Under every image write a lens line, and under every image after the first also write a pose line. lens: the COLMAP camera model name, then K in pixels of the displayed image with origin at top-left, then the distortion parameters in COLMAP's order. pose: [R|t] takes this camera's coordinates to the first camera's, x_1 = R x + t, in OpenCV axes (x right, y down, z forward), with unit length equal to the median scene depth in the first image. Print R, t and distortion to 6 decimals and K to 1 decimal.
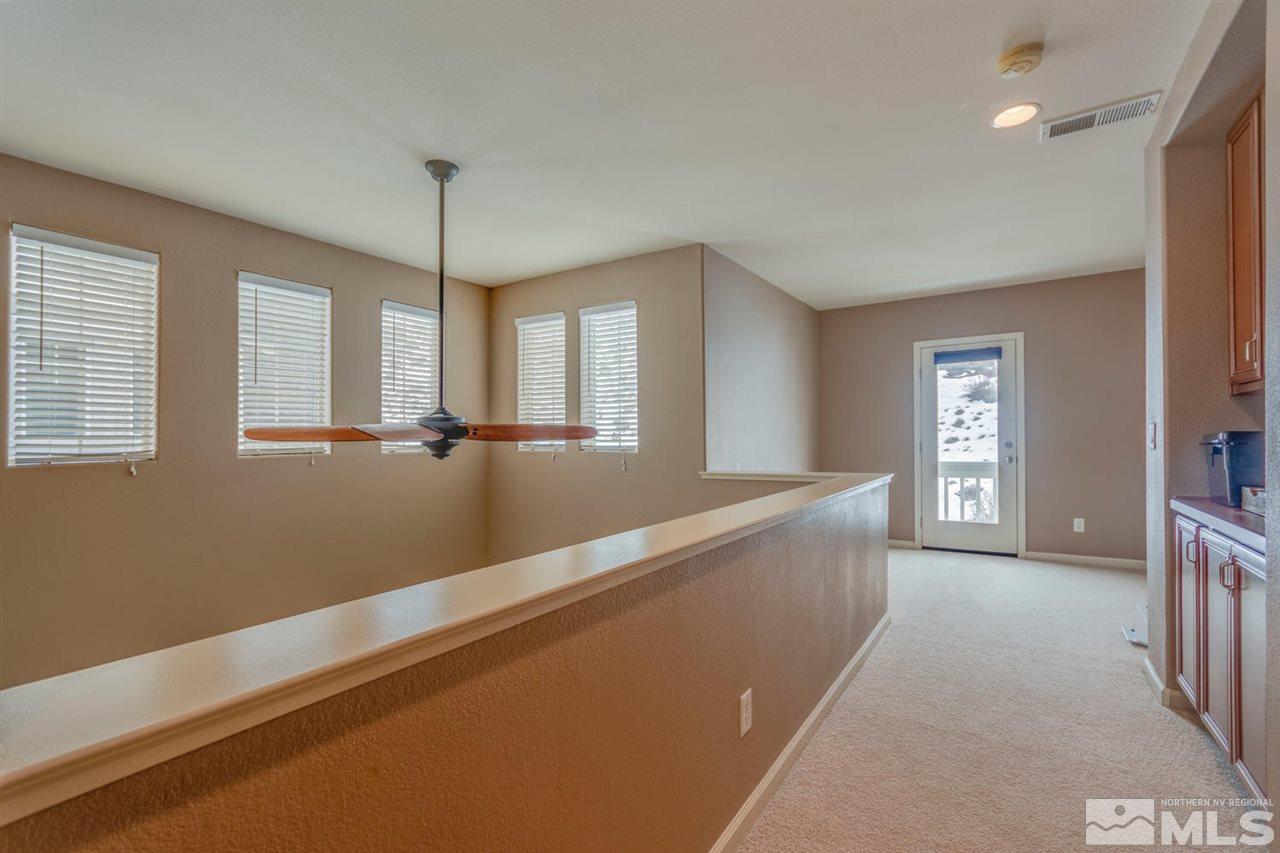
lens RADIAL K [[578.5, 0, 638.9], [0, 578.5, 428.2], [0, 0, 1]] dist [-0.018299, 0.000248]
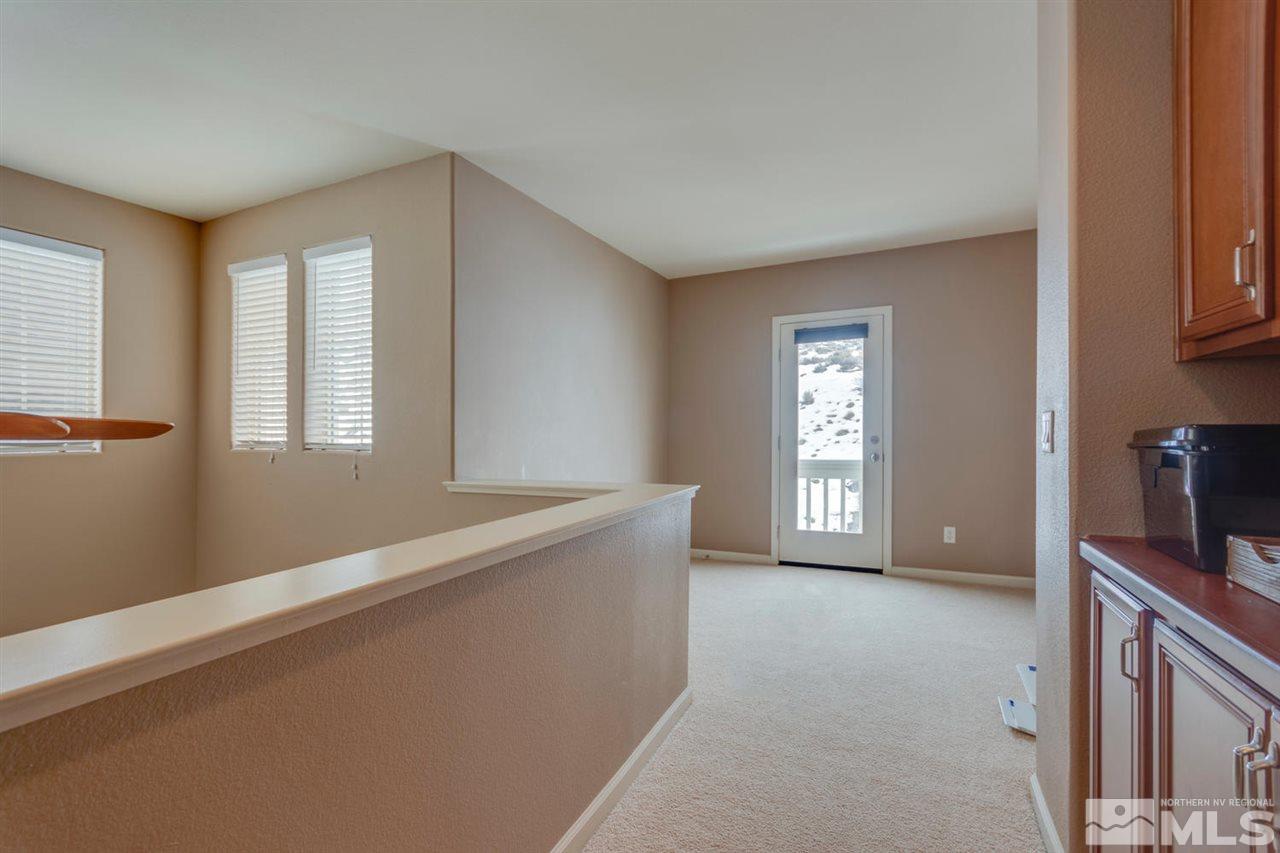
lens RADIAL K [[578.5, 0, 641.1], [0, 578.5, 427.7], [0, 0, 1]] dist [-0.018299, 0.000248]
pose [[0.988279, -0.000366, 0.152656, 0.193690], [-0.001575, 0.999920, 0.012589, 0.001124], [-0.152648, -0.012682, 0.988199, 0.237827]]
